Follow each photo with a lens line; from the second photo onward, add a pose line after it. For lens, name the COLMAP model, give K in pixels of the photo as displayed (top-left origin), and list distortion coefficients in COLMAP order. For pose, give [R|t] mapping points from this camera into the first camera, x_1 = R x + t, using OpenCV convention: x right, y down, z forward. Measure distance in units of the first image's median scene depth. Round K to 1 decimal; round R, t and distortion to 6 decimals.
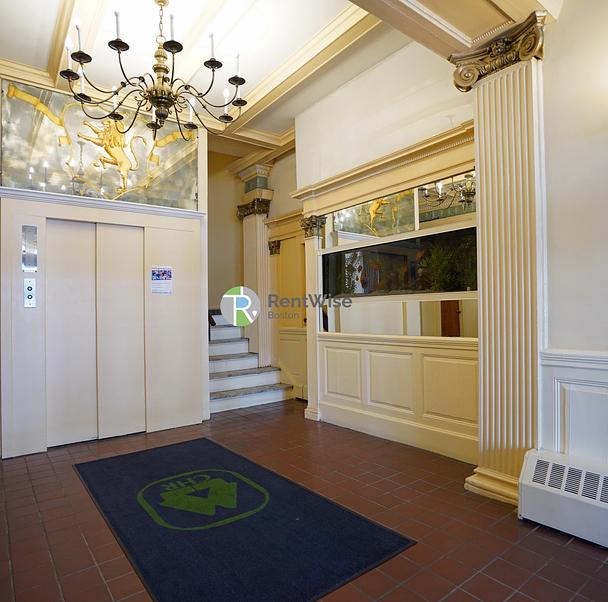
lens RADIAL K [[450.8, 0, 304.0], [0, 450.8, 301.0], [0, 0, 1]] dist [-0.082063, 0.044398]
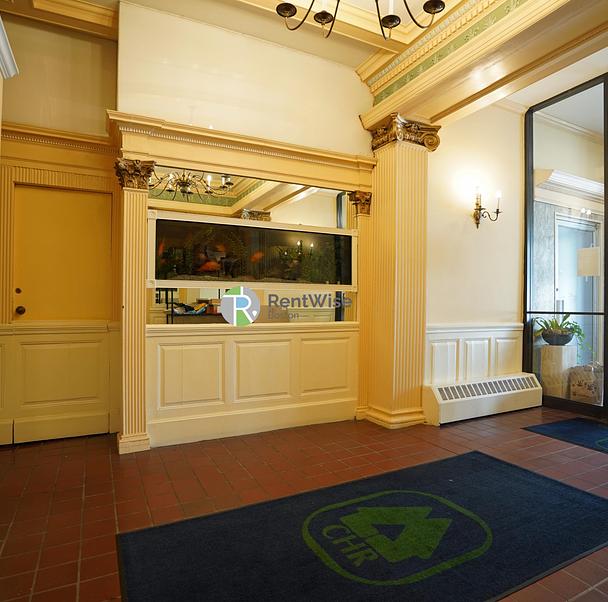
lens RADIAL K [[454.6, 0, 304.0], [0, 454.6, 301.0], [0, 0, 1]] dist [-0.080520, 0.111970]
pose [[0.115561, 0.014139, 0.993200, -0.929848], [-0.036161, 0.999296, -0.010018, 0.040321], [-0.992642, -0.034758, 0.115991, 0.959411]]
